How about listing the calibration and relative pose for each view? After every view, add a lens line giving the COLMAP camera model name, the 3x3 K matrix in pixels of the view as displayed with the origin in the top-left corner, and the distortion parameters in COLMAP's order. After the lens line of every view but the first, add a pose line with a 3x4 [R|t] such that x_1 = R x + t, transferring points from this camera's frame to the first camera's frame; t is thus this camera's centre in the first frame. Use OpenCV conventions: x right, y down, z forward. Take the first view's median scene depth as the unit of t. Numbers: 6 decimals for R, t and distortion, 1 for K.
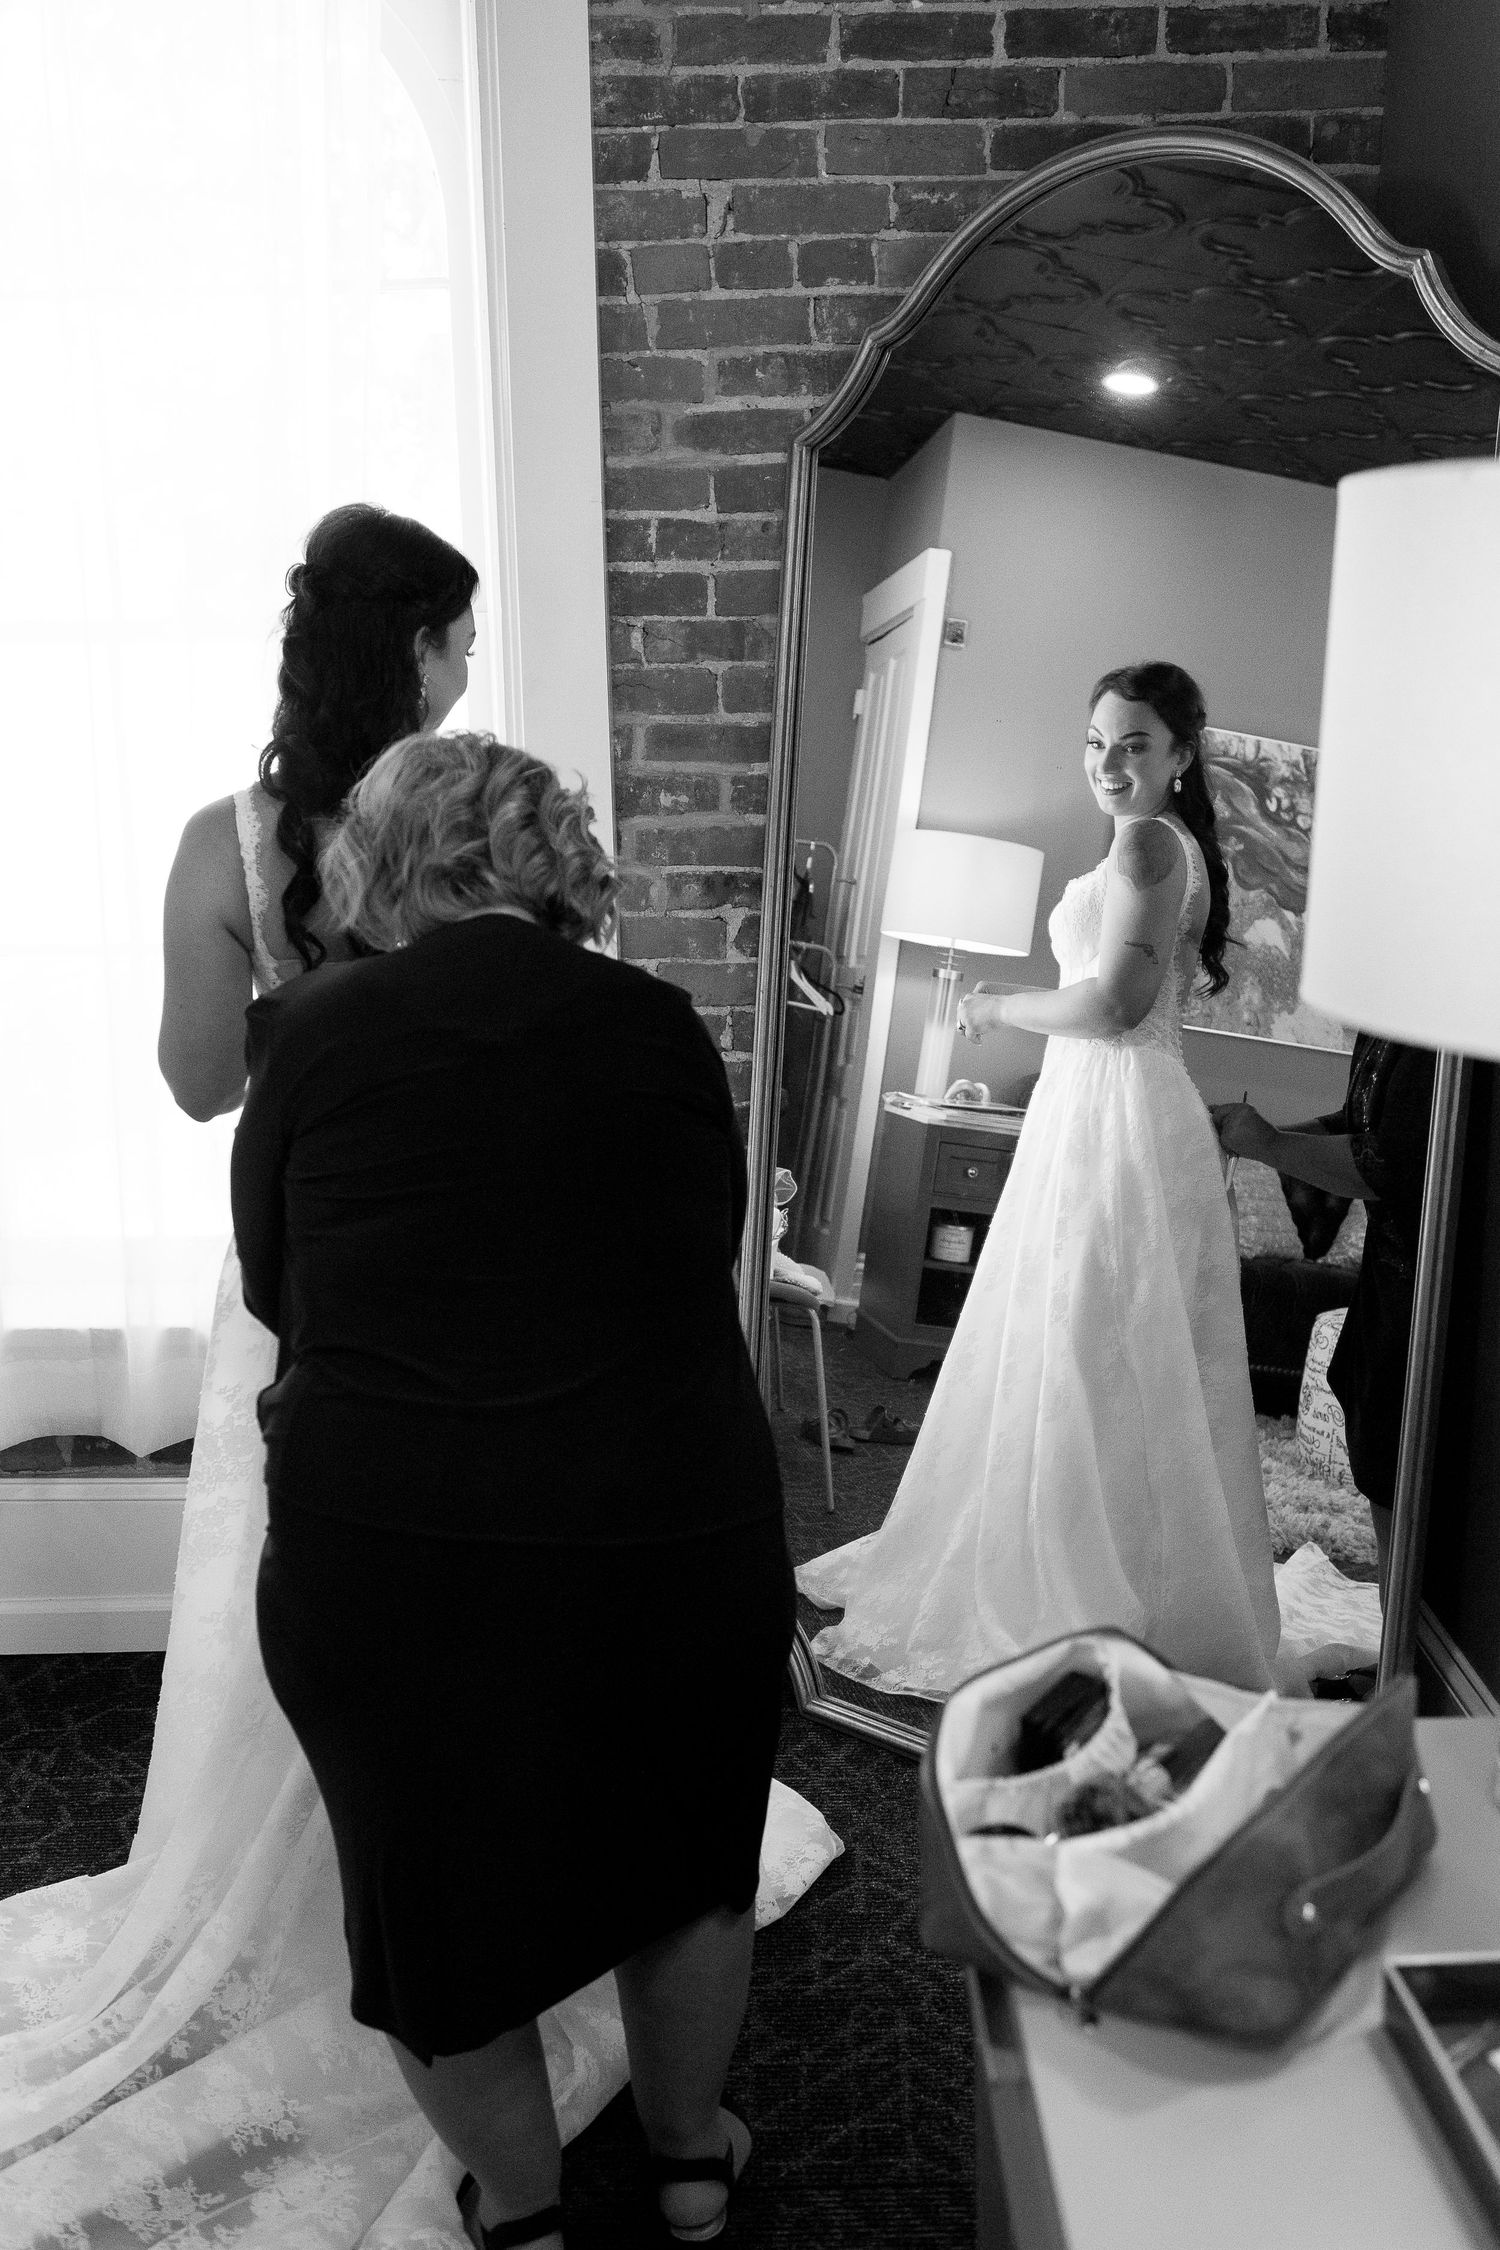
lens RADIAL K [[2172.4, 0, 750.0], [0, 2172.4, 1125.0], [0, 0, 1]] dist [0.005255, 0.009840]
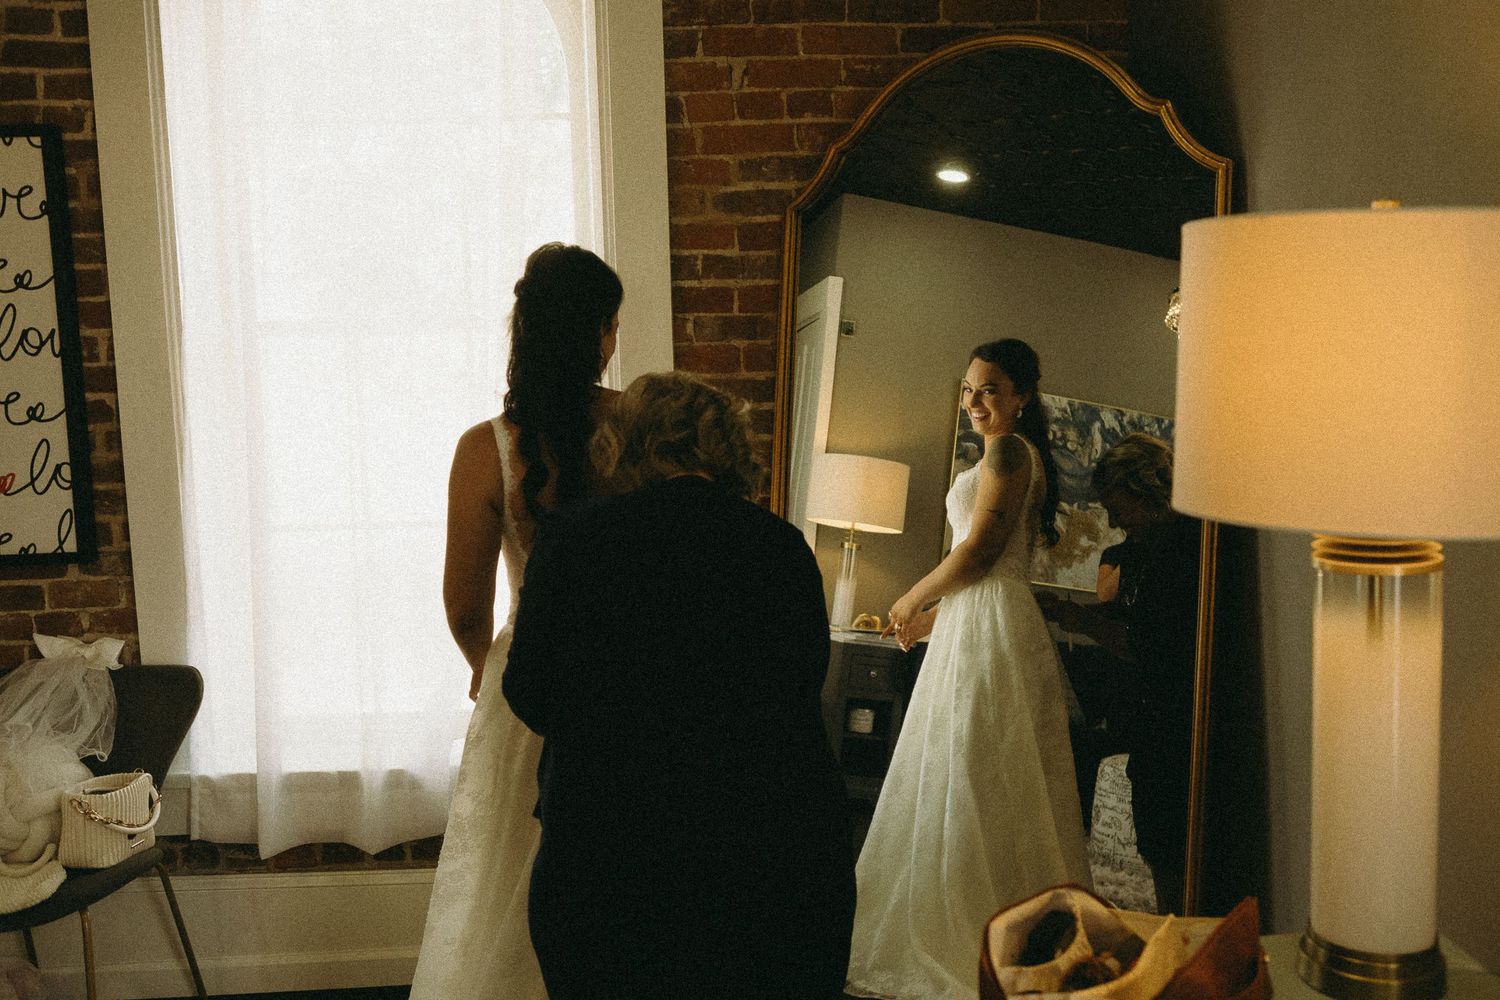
lens RADIAL K [[1495.3, 0, 750.0], [0, 1495.3, 500.0], [0, 0, 1]] dist [-0.057002, 0.027524]
pose [[0.998010, -0.014316, 0.061405, -0.079604], [0.021283, 0.993213, -0.114348, 0.031819], [-0.059352, 0.115427, 0.991541, -0.087691]]
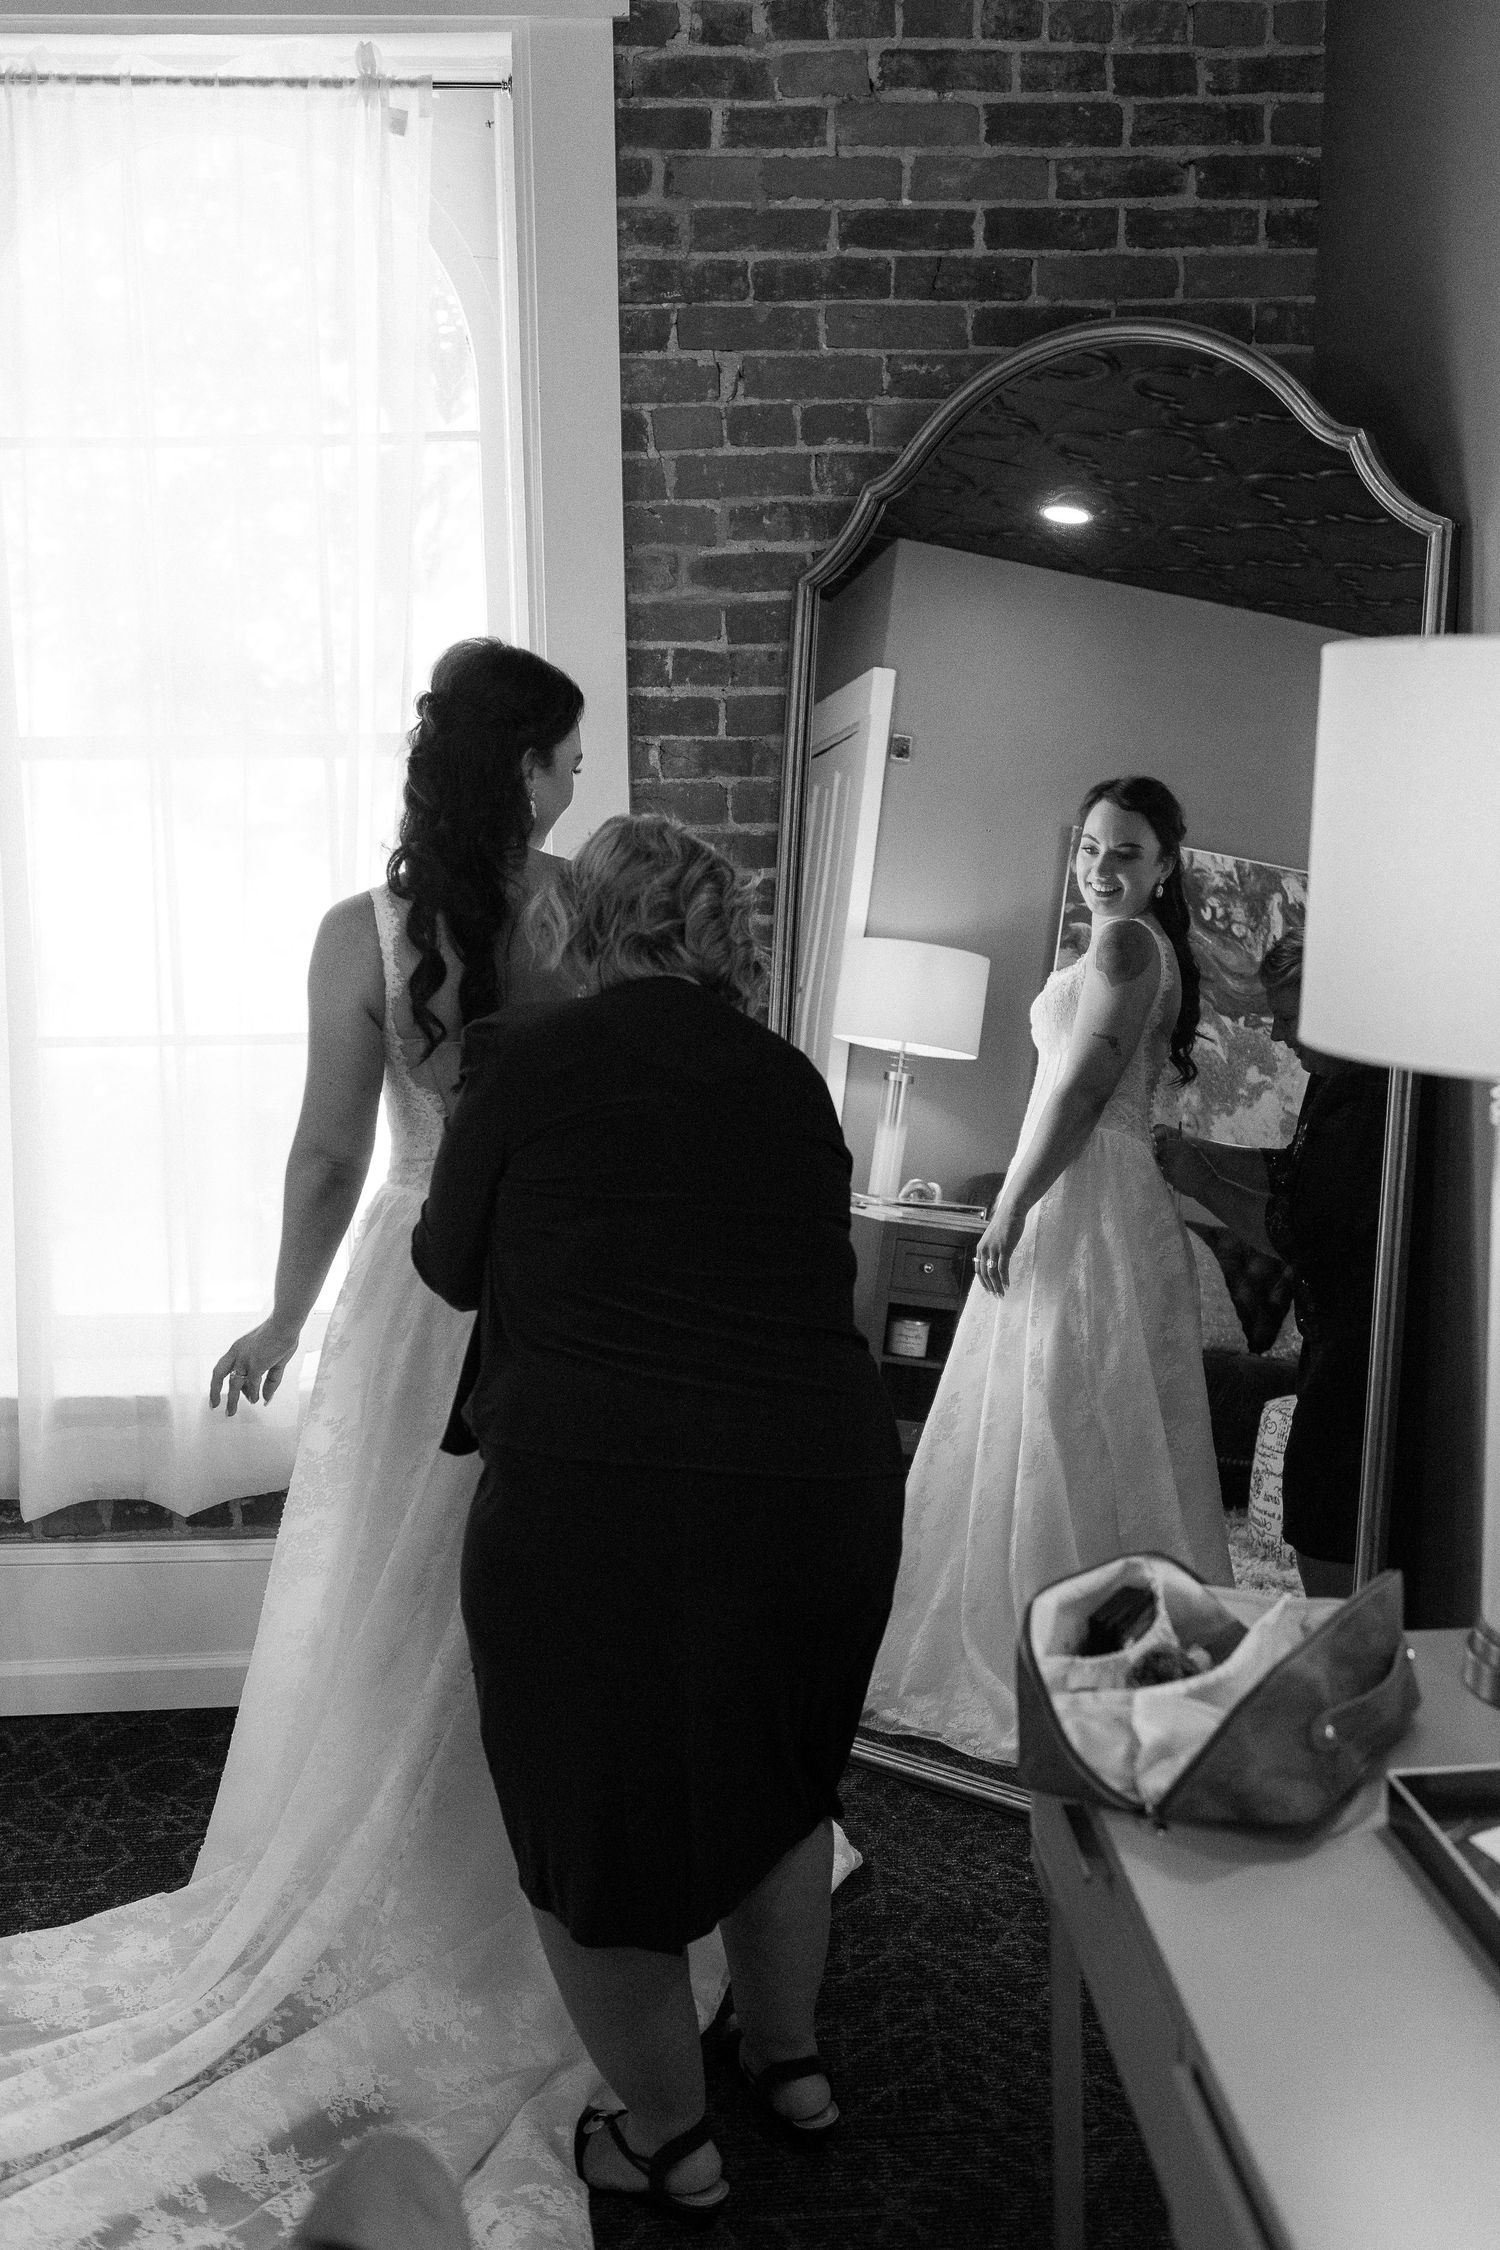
lens RADIAL K [[2350.7, 0, 734.2], [0, 2350.7, 1115.5], [0, 0, 1]] dist [0.023762, -0.033971]
pose [[0.998809, -0.003669, 0.048644, -0.072163], [0.006831, 0.997863, -0.064985, 0.035939], [-0.048302, 0.065240, 0.996700, -0.179434]]
